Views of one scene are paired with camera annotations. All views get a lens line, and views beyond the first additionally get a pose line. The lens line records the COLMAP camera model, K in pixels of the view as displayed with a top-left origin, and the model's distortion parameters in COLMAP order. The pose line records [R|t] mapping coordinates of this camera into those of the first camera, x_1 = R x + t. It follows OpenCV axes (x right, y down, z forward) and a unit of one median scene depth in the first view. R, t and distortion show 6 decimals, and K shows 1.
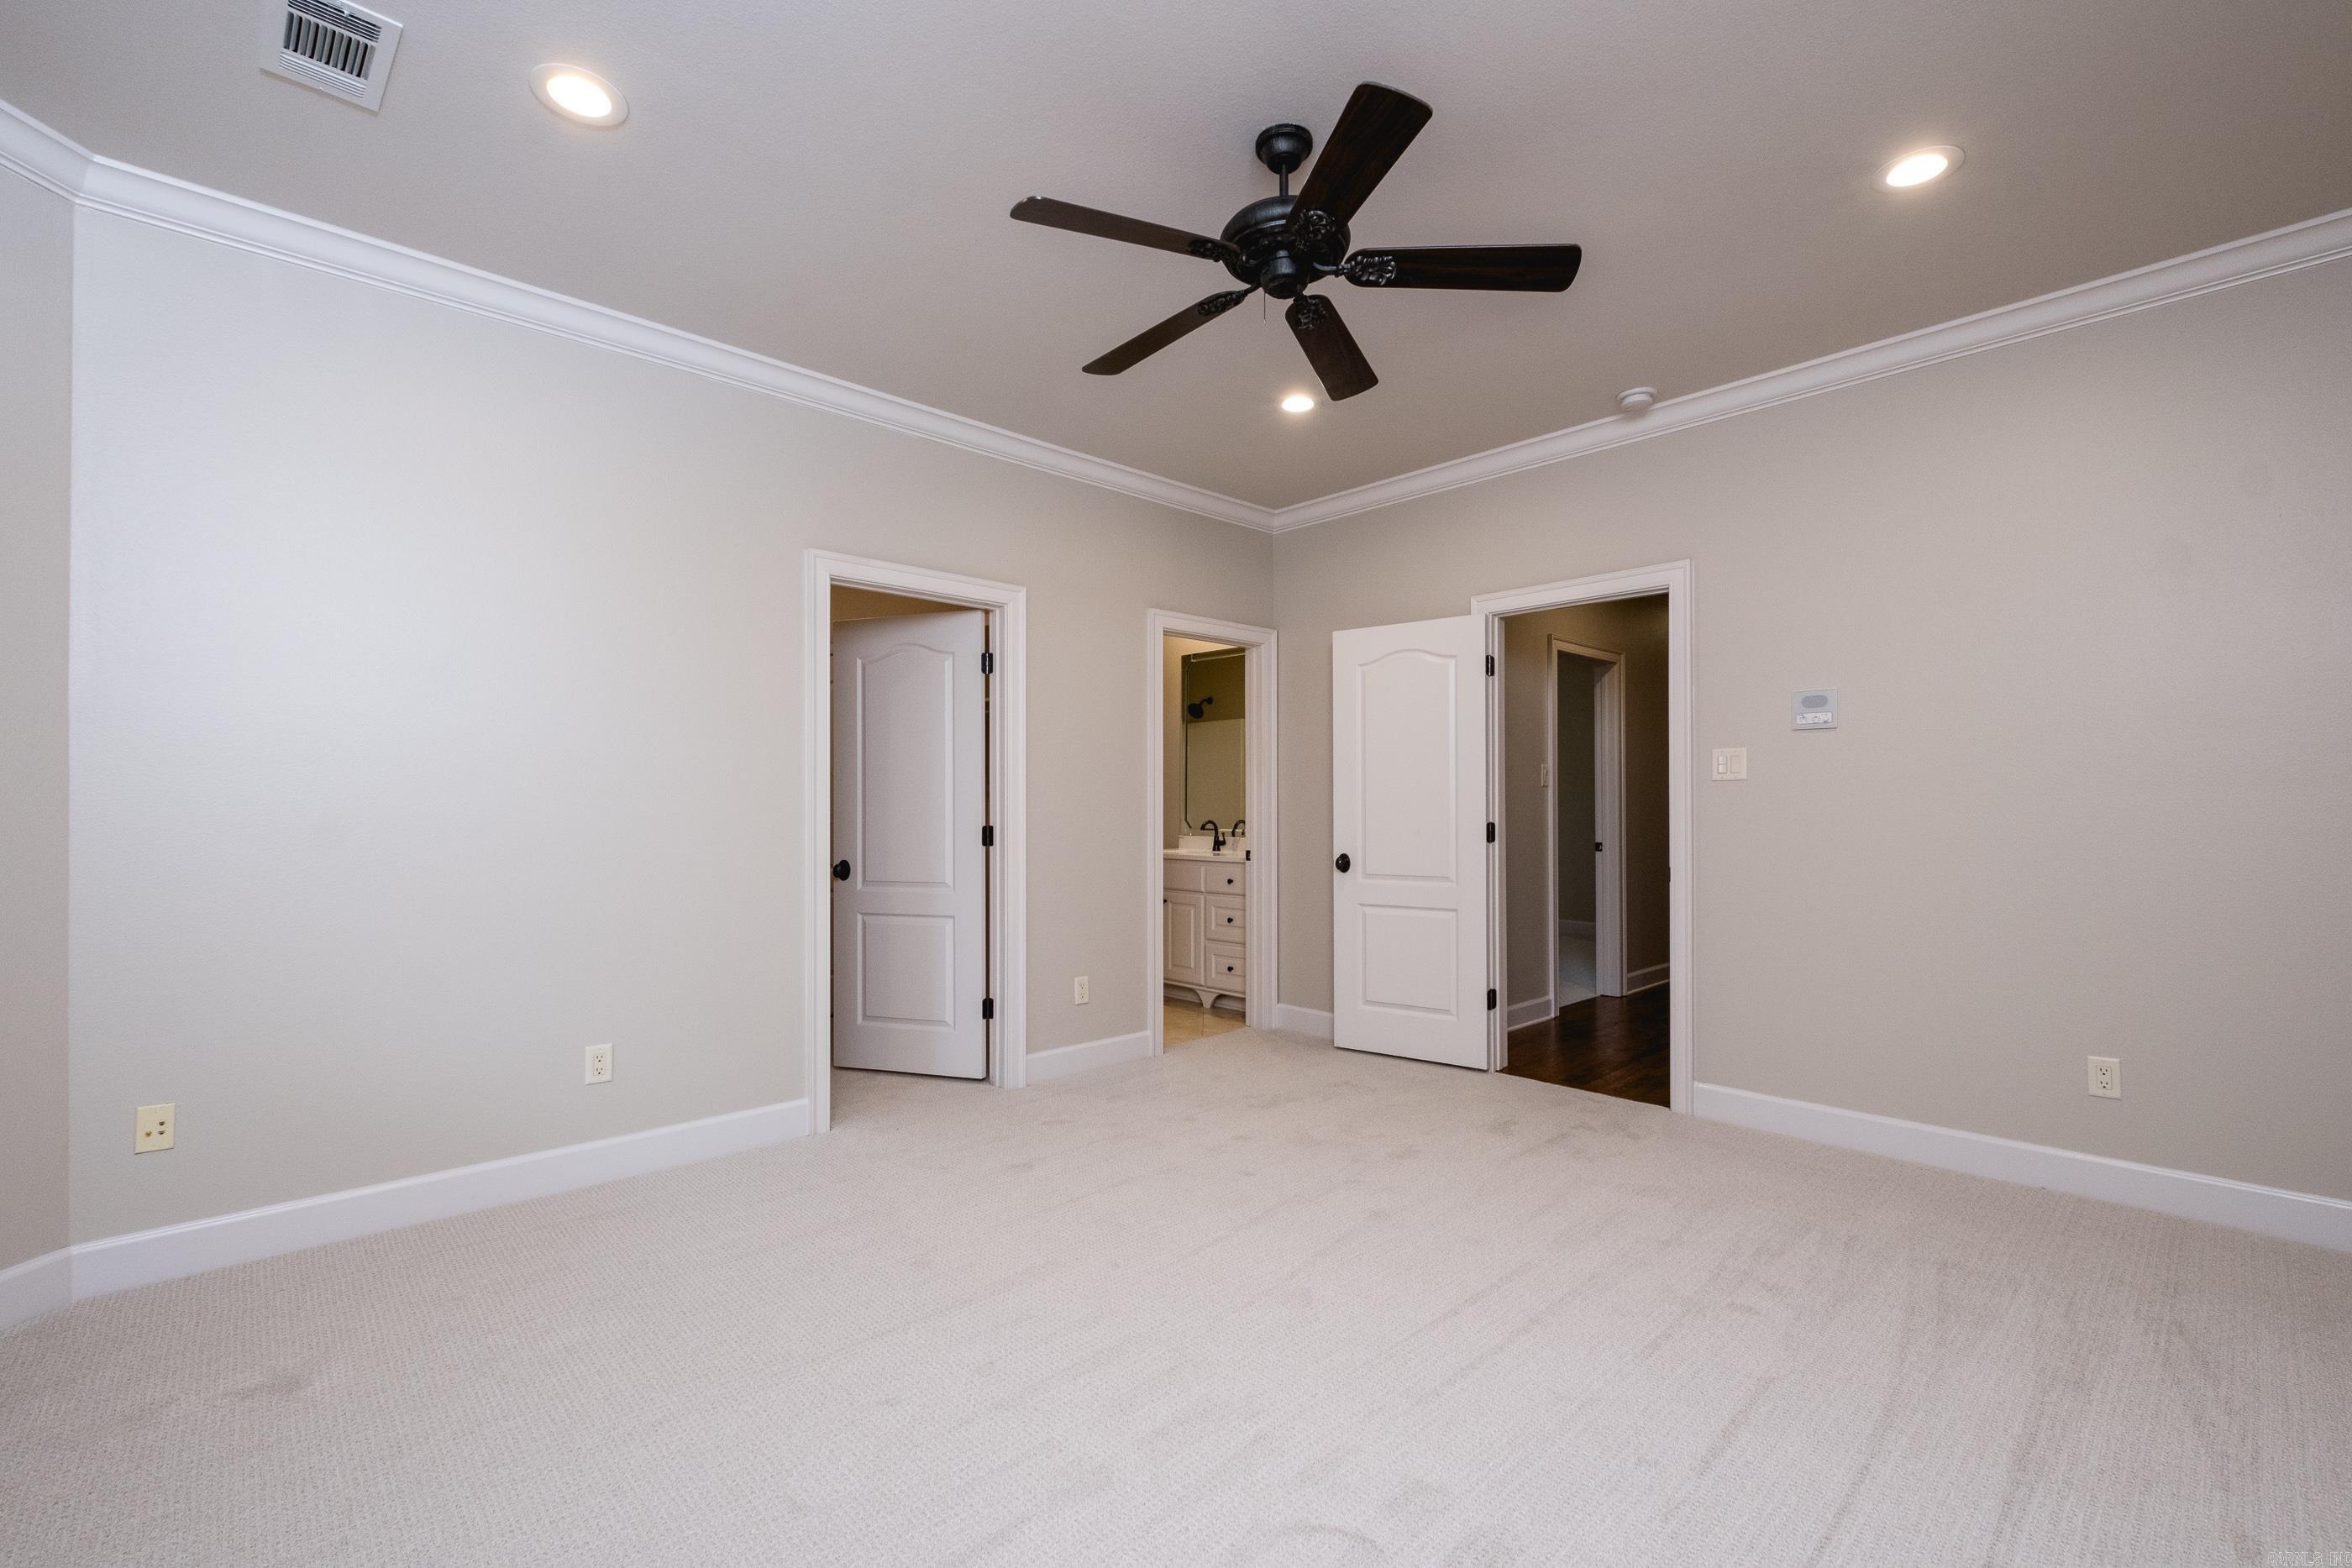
lens RADIAL K [[1023.1, 0, 1183.5], [0, 1023.1, 783.1], [0, 0, 1]] dist [0.001072, 0.000483]
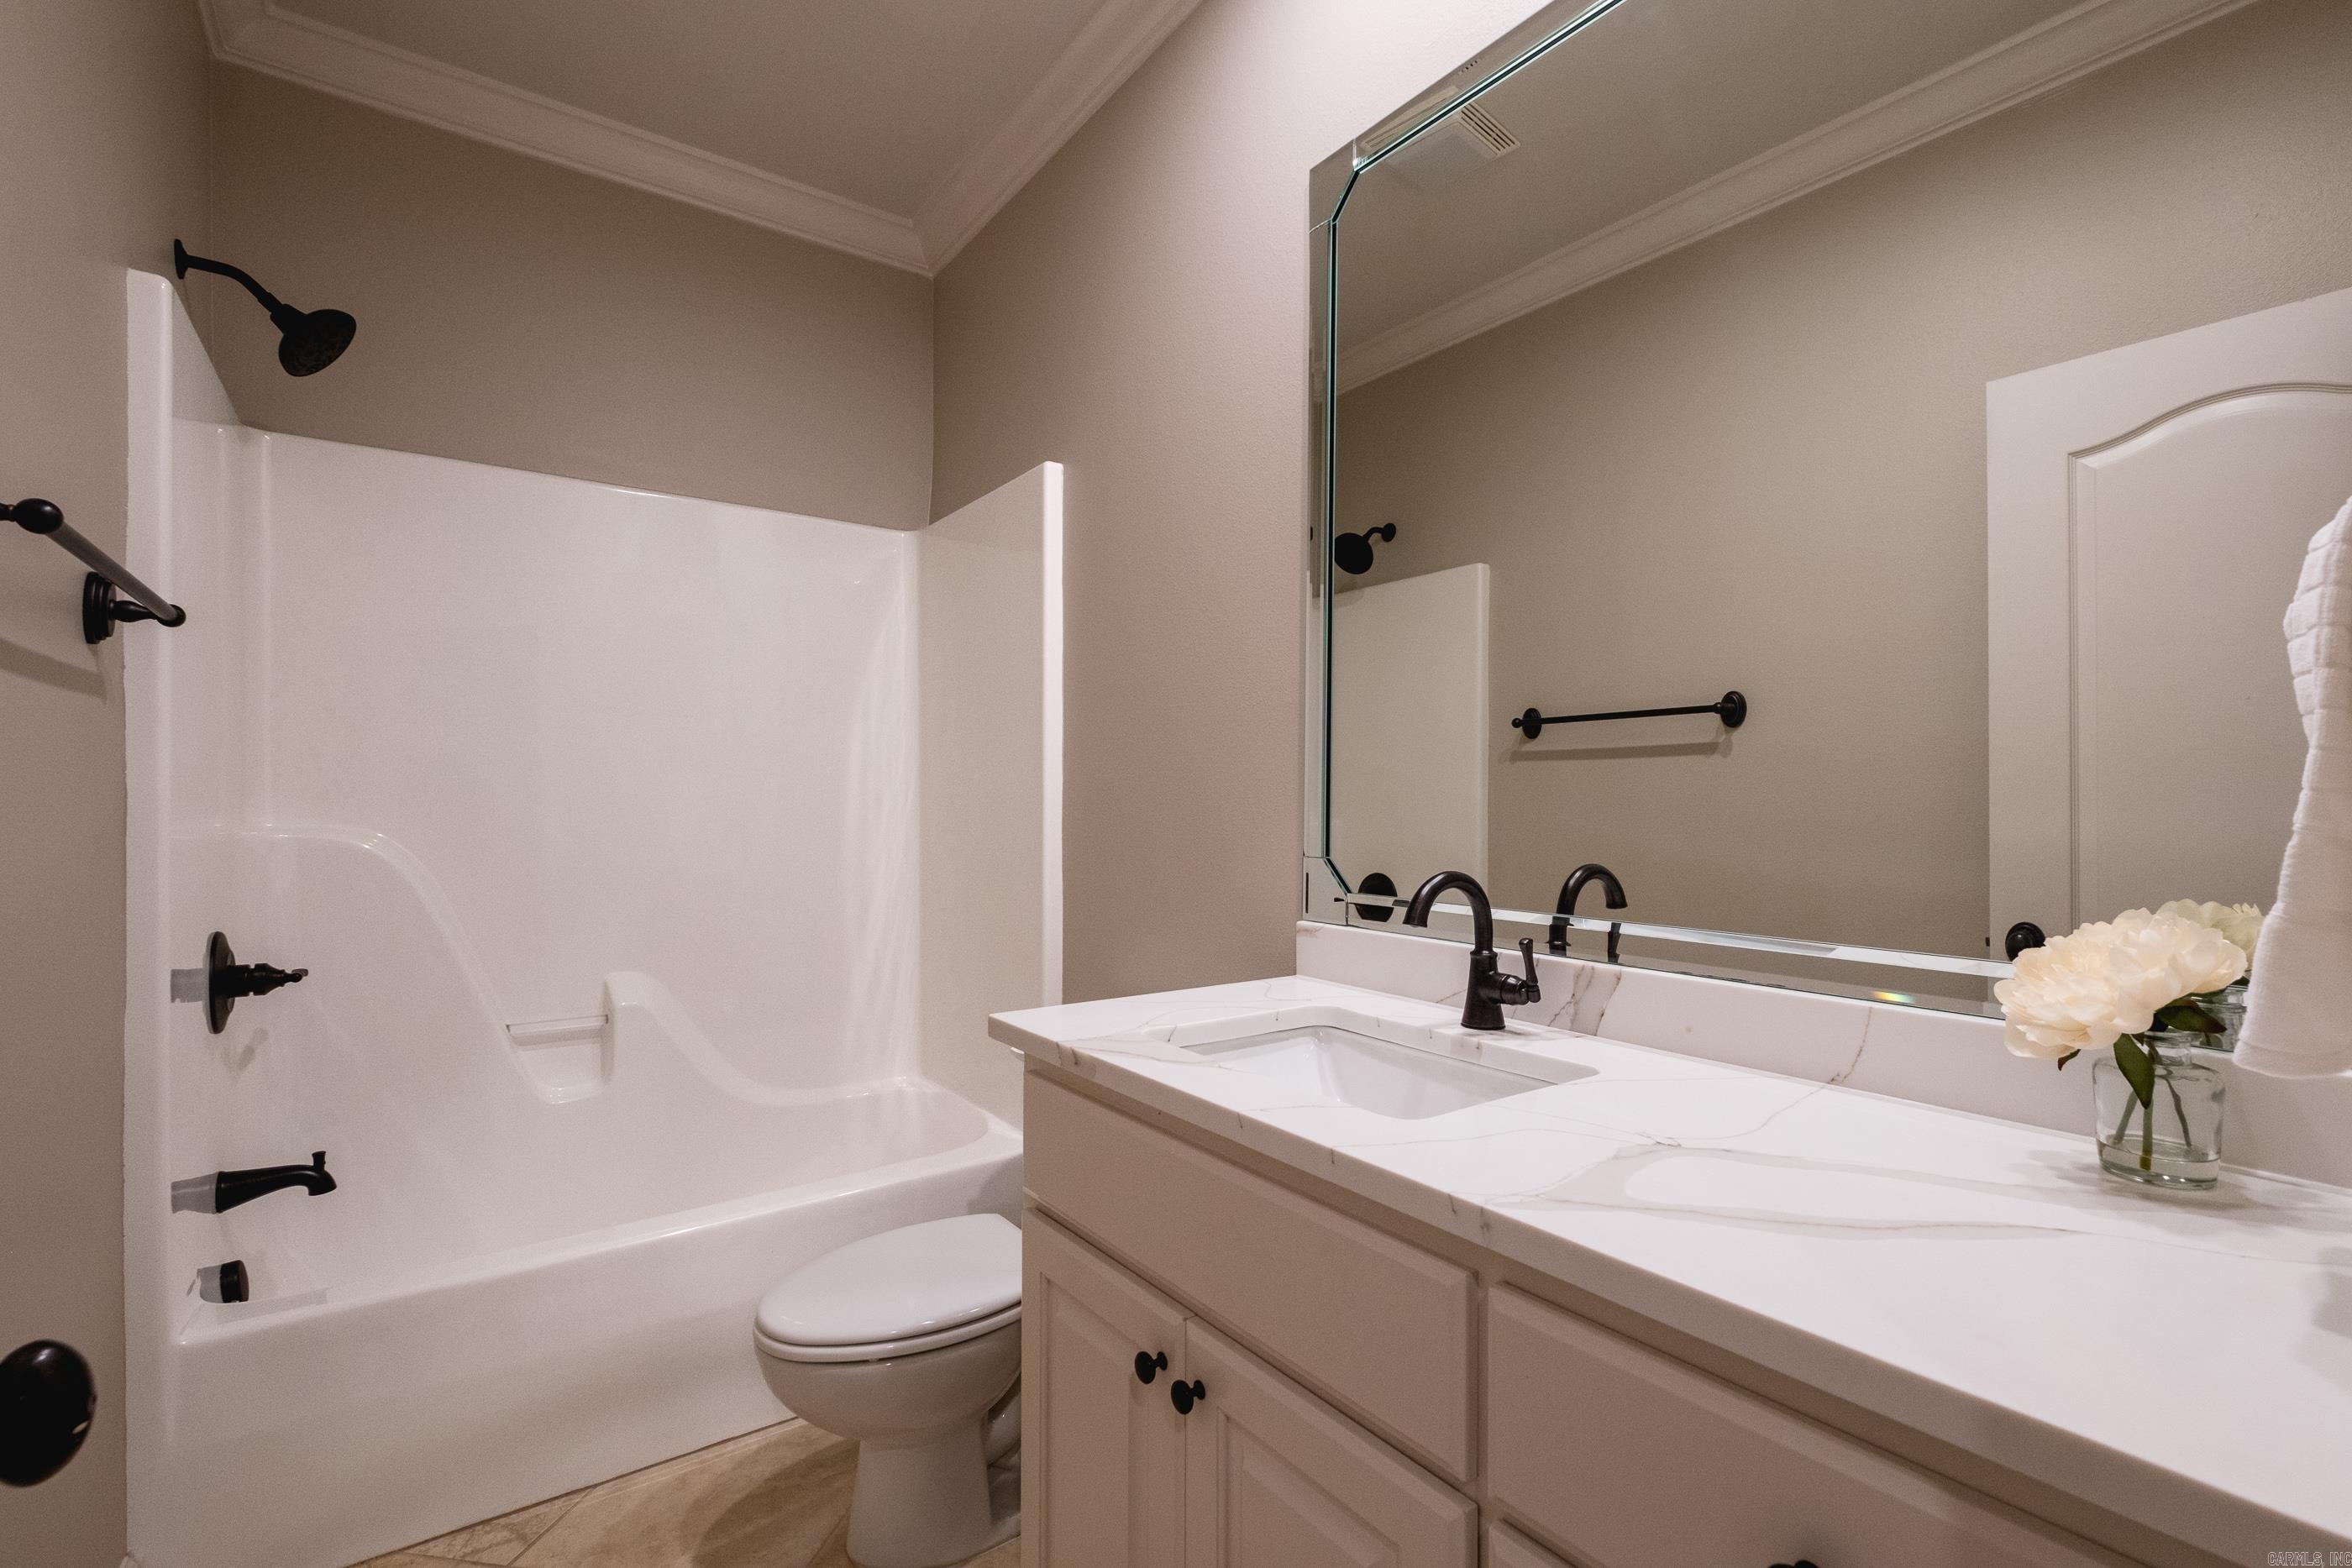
lens RADIAL K [[1023.1, 0, 1175.7], [0, 1023.1, 790.4], [0, 0, 1]] dist [0.001072, 0.000483]
pose [[0.990250, 0.014373, -0.138561, 0.000451], [-0.012194, 0.999789, 0.016556, 0.018476], [0.138770, -0.014704, 0.990216, 0.796155]]
